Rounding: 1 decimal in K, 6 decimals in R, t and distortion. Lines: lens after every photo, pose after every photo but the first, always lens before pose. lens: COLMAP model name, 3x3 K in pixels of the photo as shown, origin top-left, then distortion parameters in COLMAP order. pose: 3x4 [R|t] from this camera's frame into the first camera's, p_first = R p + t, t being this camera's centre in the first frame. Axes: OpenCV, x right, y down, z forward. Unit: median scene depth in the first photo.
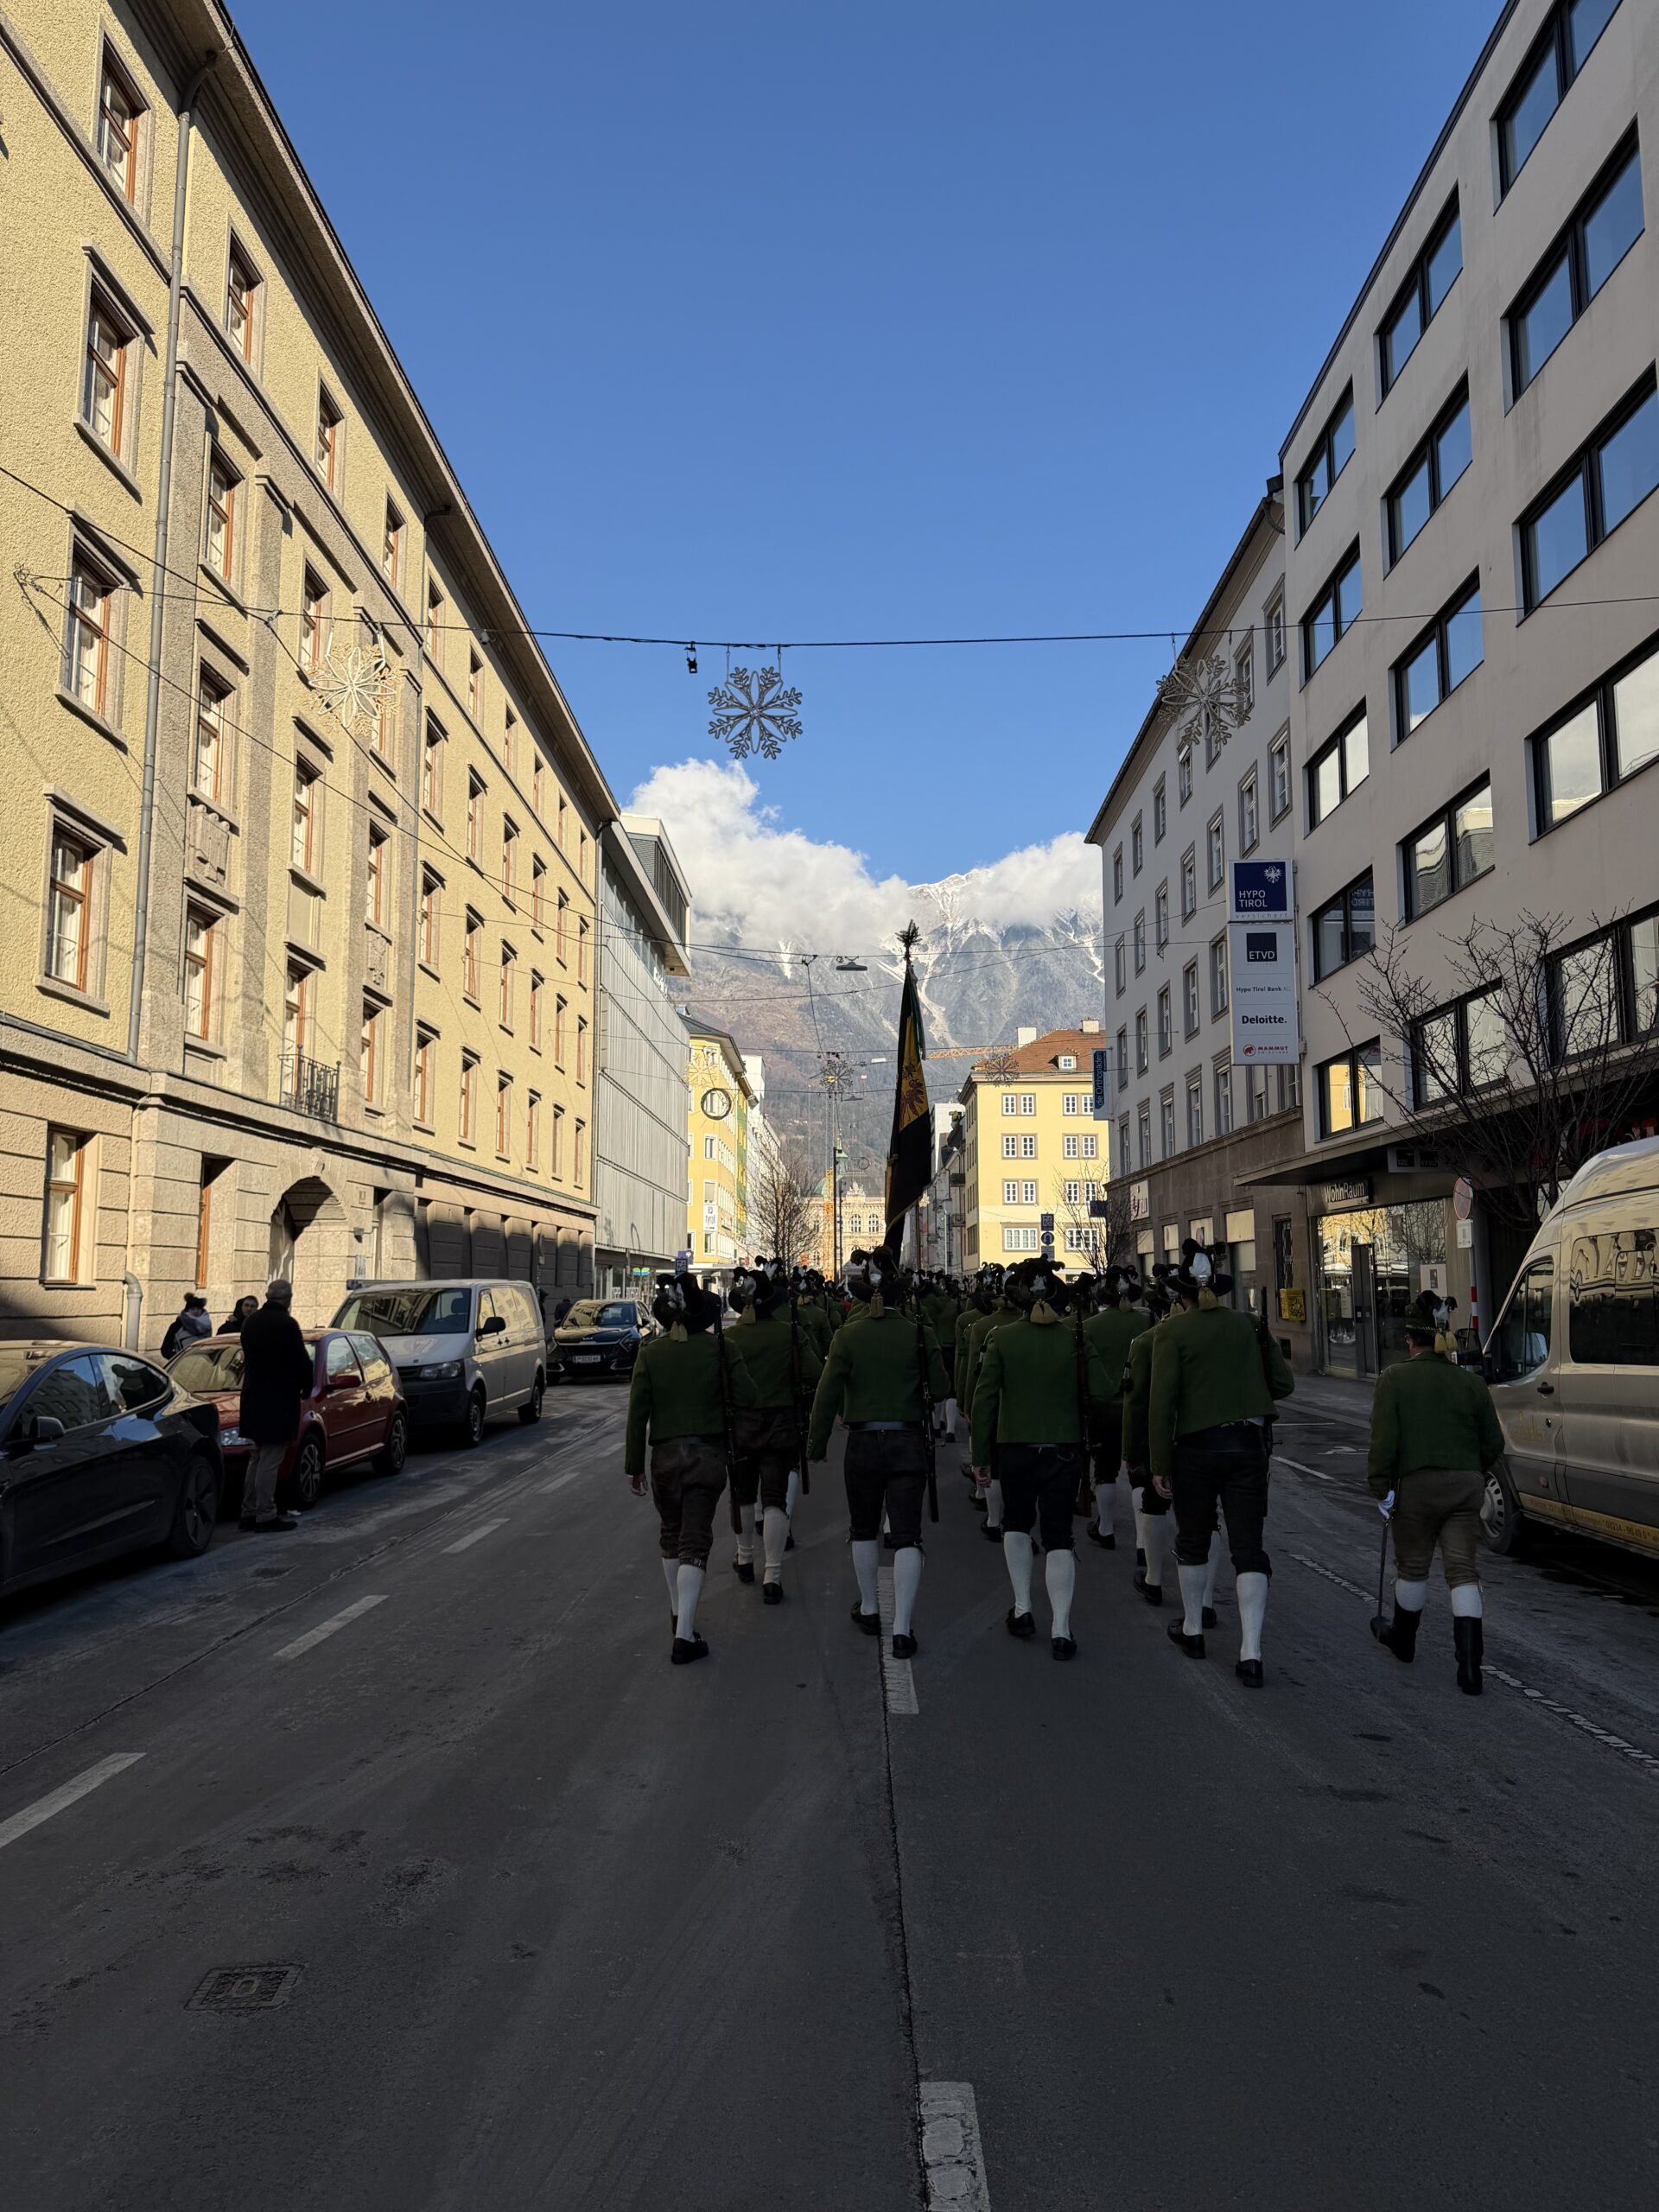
lens RADIAL K [[1539.4, 0, 829.5], [0, 1539.4, 1106.0], [0, 0, 1]] dist [0.066953, -0.056198]
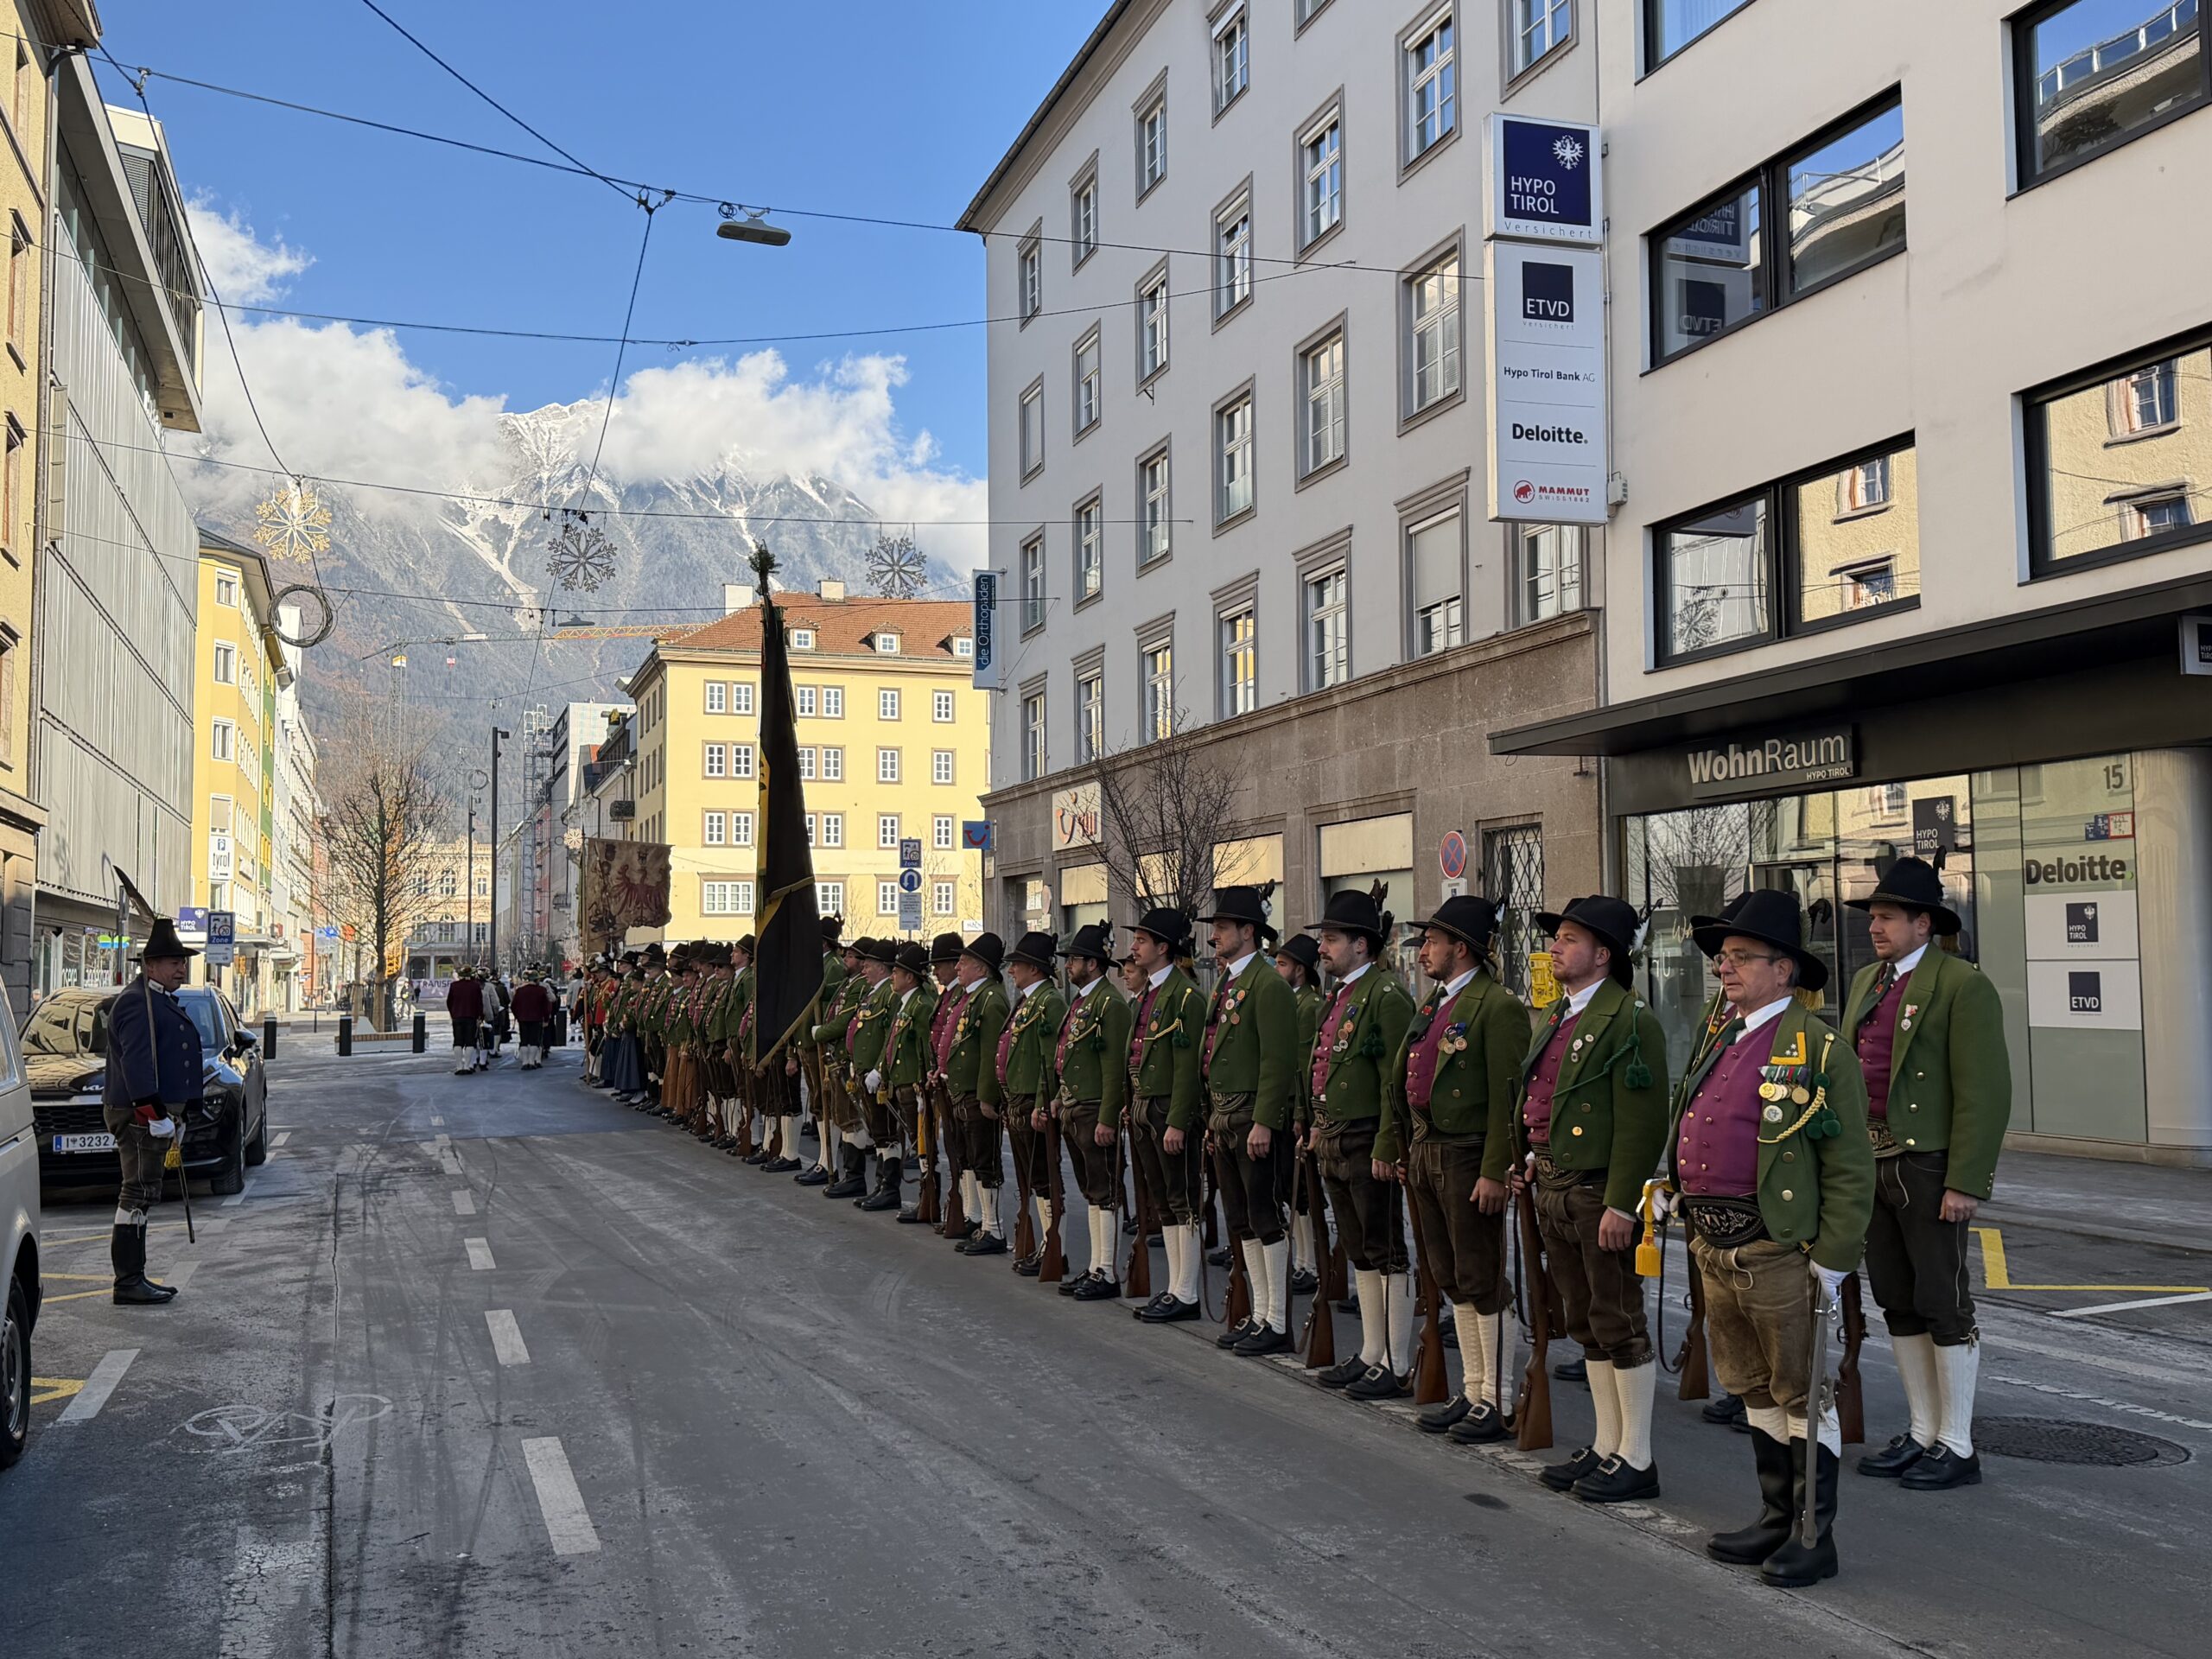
lens RADIAL K [[1967.7, 0, 1099.2], [0, 1967.7, 842.8], [0, 0, 1]] dist [0.217127, -0.434808]
pose [[0.936615, 0.015276, 0.350028, -0.056374], [-0.033456, 0.998383, 0.045949, 0.033625], [-0.348760, -0.054747, 0.935612, 0.257450]]
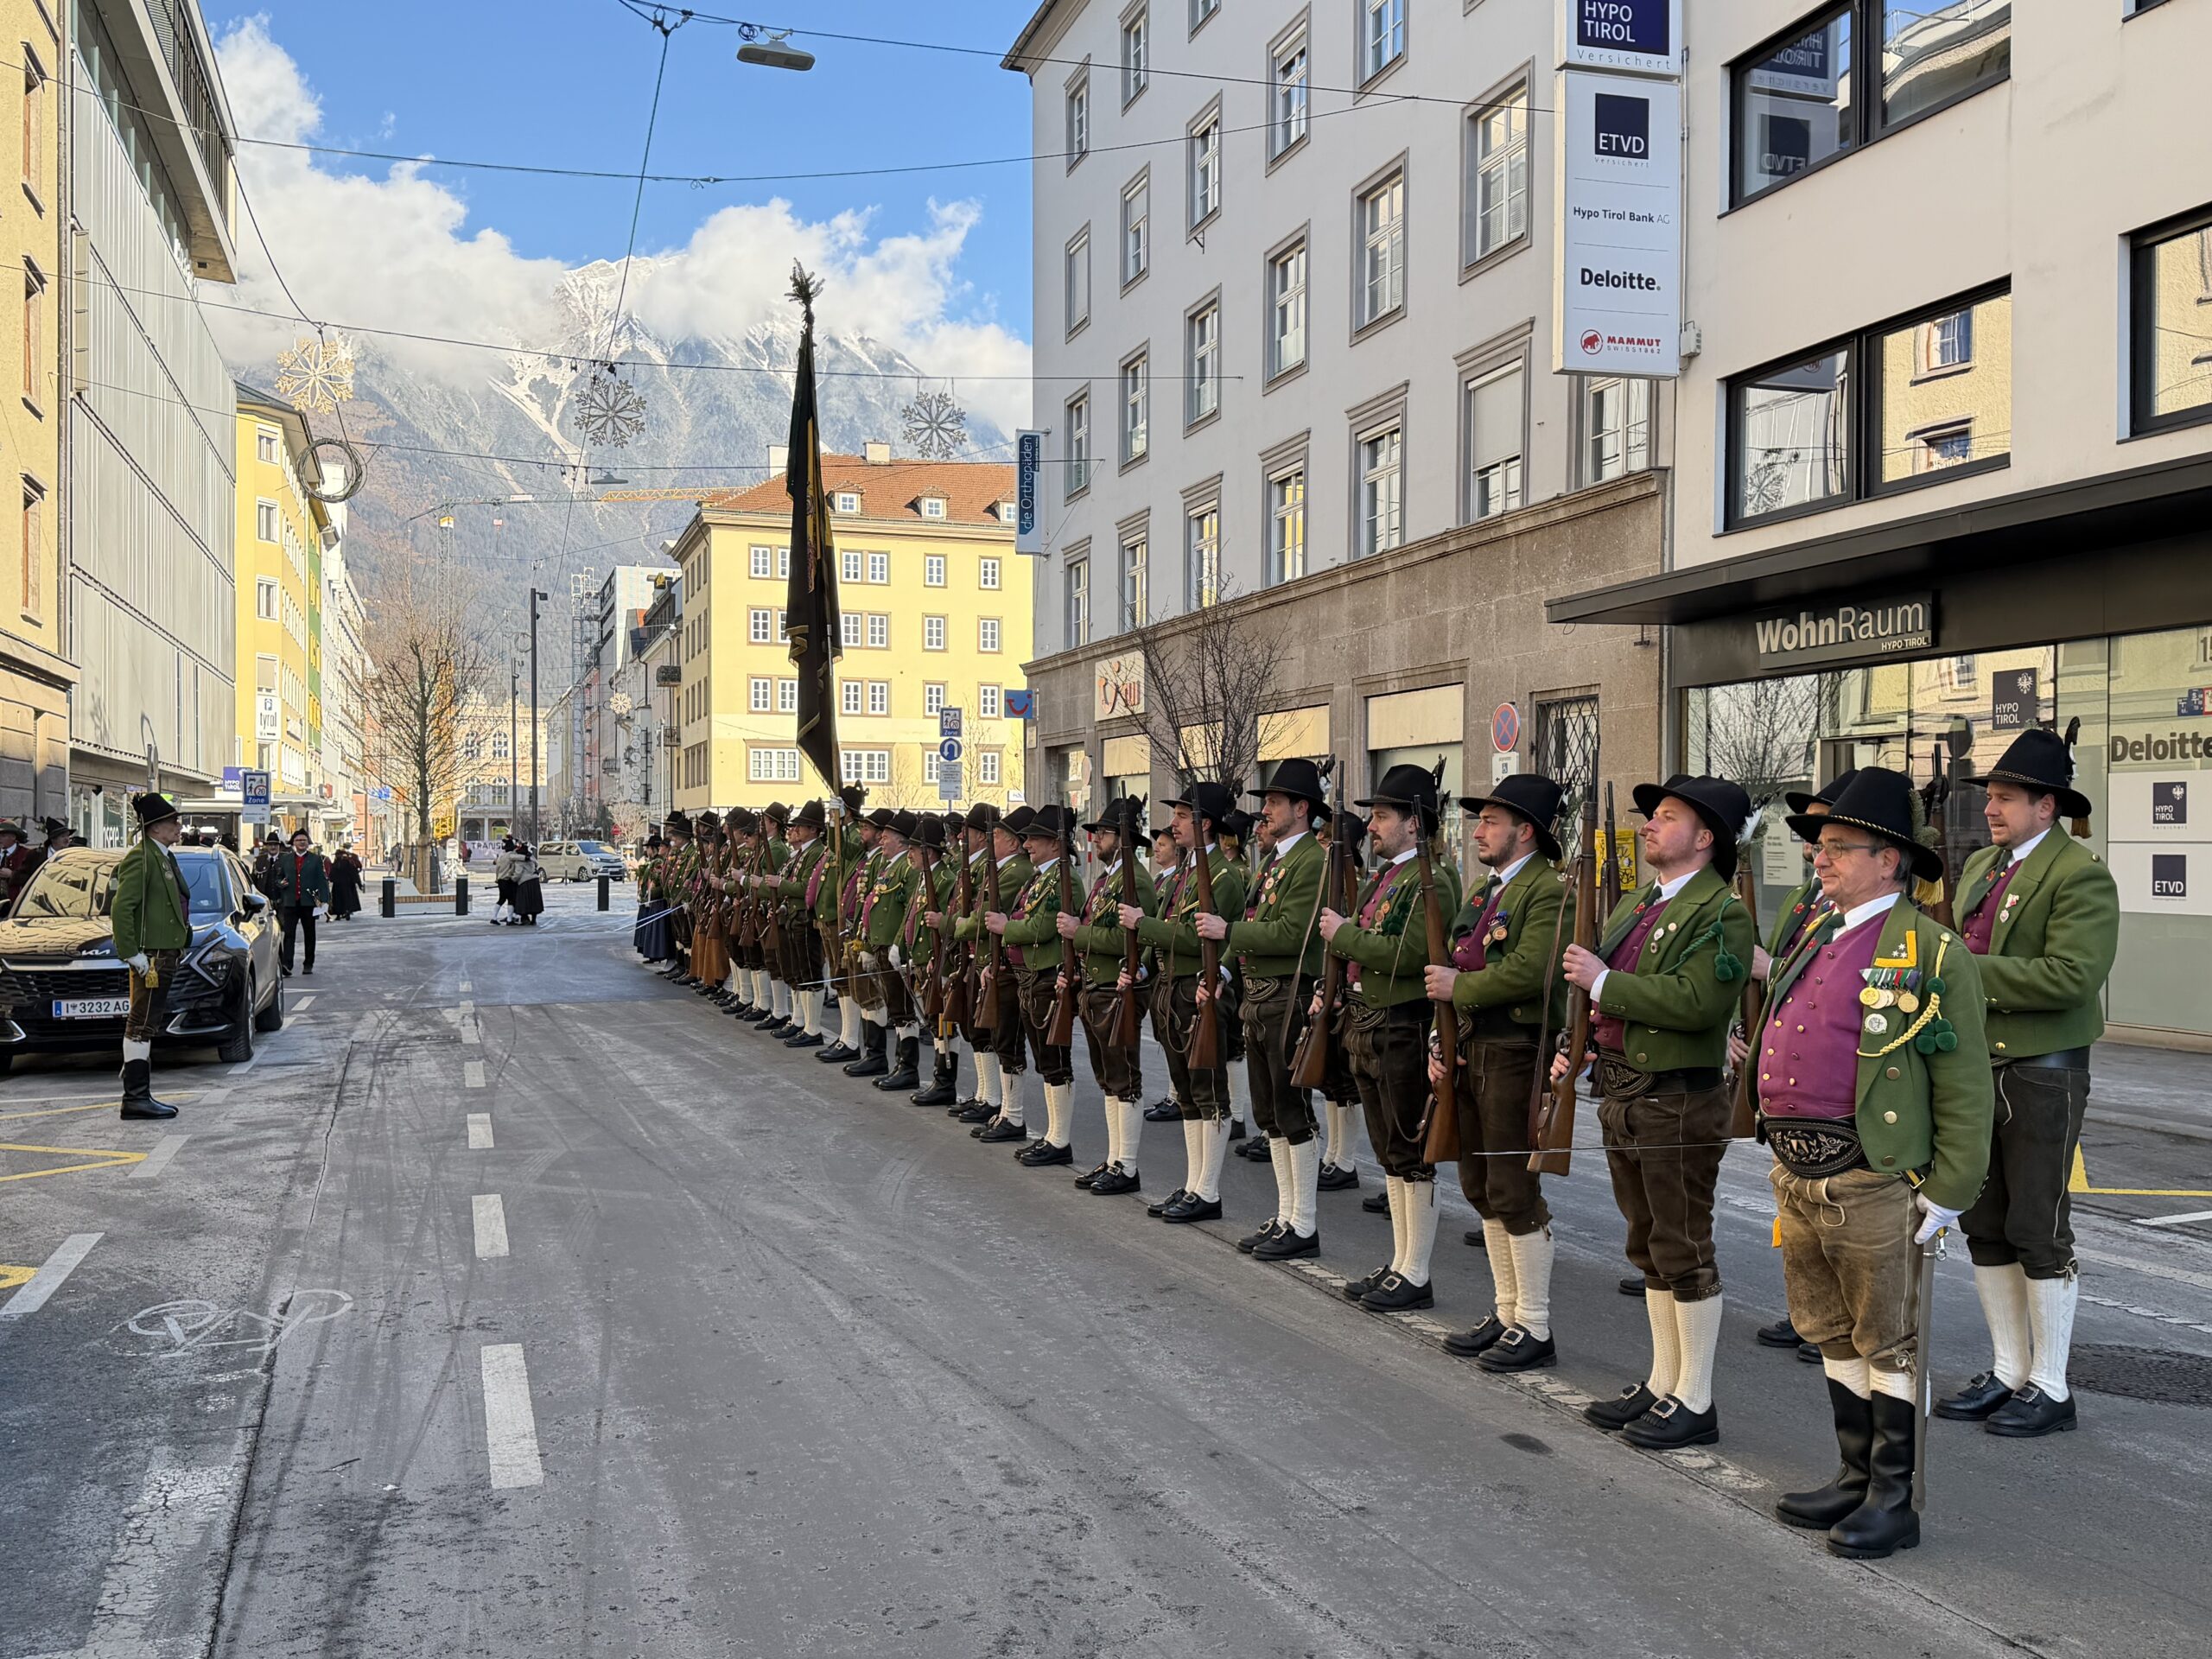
lens RADIAL K [[1967.7, 0, 1099.2], [0, 1967.7, 842.8], [0, 0, 1]] dist [0.217127, -0.434808]
pose [[0.944801, 0.002432, 0.327637, -0.050008], [-0.041424, 0.992835, 0.112084, 0.034321], [-0.325017, -0.119469, 0.938132, 0.268260]]
